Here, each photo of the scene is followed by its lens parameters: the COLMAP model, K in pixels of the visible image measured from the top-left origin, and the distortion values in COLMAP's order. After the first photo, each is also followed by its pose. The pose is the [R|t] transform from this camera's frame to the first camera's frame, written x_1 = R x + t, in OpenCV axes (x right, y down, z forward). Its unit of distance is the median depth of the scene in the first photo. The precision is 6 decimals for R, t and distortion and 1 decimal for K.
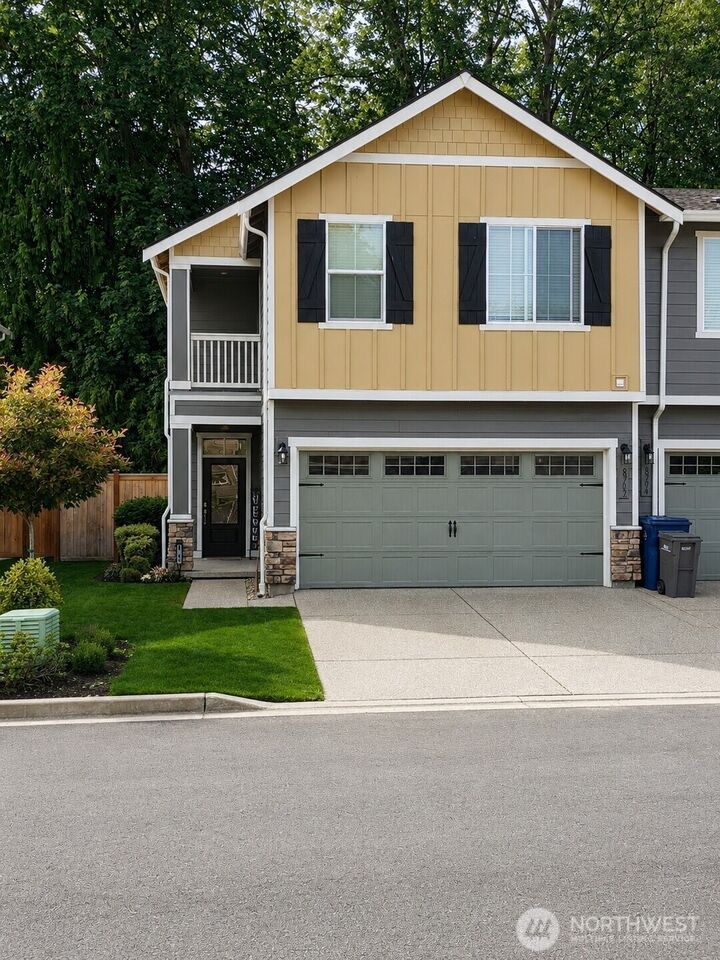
lens RADIAL K [[1048.5, 0, 360.0], [0, 1048.5, 480.0], [0, 0, 1]] dist [-0.004512, -0.018596]
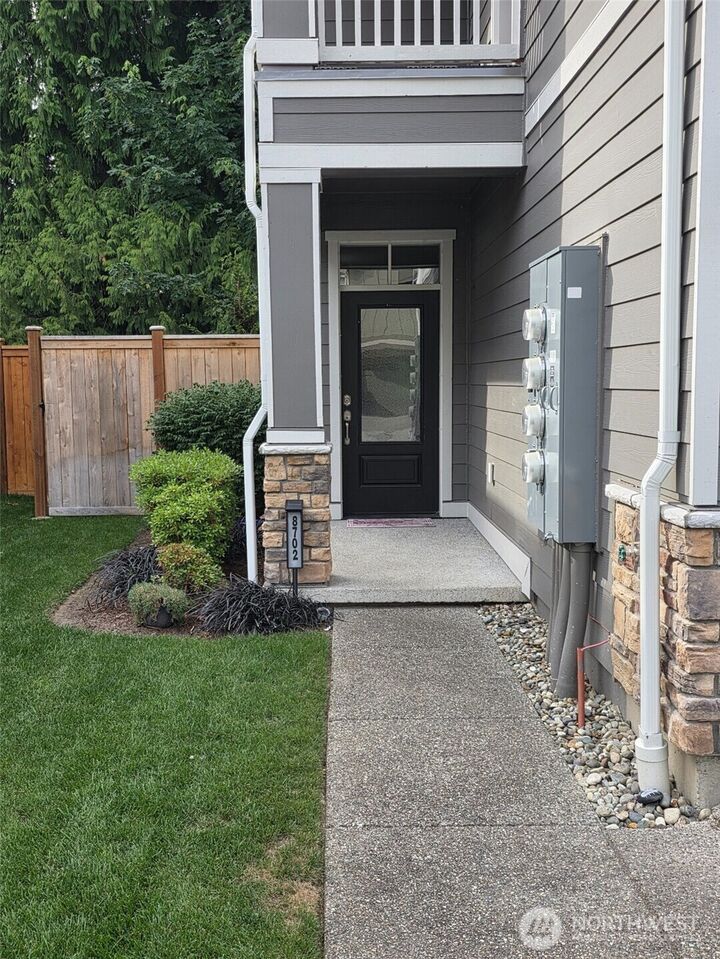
lens RADIAL K [[1047.4, 0, 360.0], [0, 1047.4, 479.5], [0, 0, 1]] dist [-0.004512, -0.018596]
pose [[0.994849, -0.002484, -0.101338, -0.112530], [0.013249, 0.994311, 0.105690, 0.012118], [0.100499, -0.106489, 0.989222, 0.643750]]
